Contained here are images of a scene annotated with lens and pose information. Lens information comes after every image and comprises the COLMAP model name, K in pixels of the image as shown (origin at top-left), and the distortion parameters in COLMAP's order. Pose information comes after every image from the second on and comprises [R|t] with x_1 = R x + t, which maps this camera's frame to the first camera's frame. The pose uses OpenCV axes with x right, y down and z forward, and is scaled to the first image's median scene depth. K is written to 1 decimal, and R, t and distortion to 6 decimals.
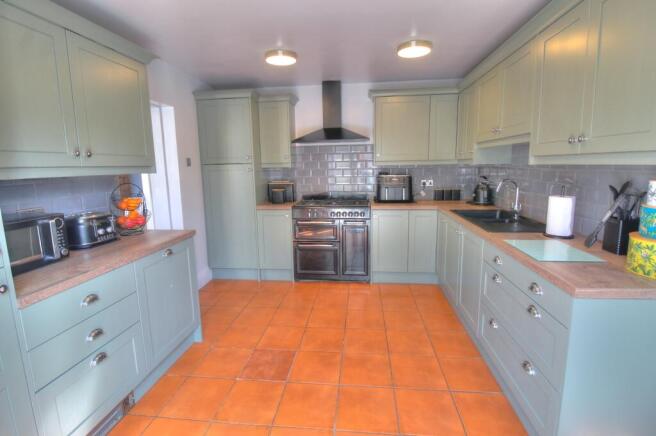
lens RADIAL K [[305.6, 0, 329.4], [0, 305.6, 212.5], [0, 0, 1]] dist [0.003729, -0.013896]
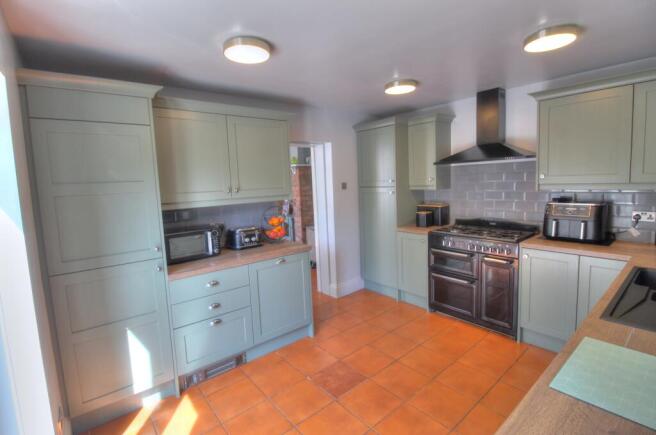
lens RADIAL K [[305.6, 0, 329.4], [0, 305.6, 212.0], [0, 0, 1]] dist [0.003729, -0.013896]
pose [[0.719457, 0.063316, -0.691645, 0.329521], [-0.080567, 0.996721, 0.007438, -0.067729], [0.689849, 0.050372, 0.722199, 0.103121]]
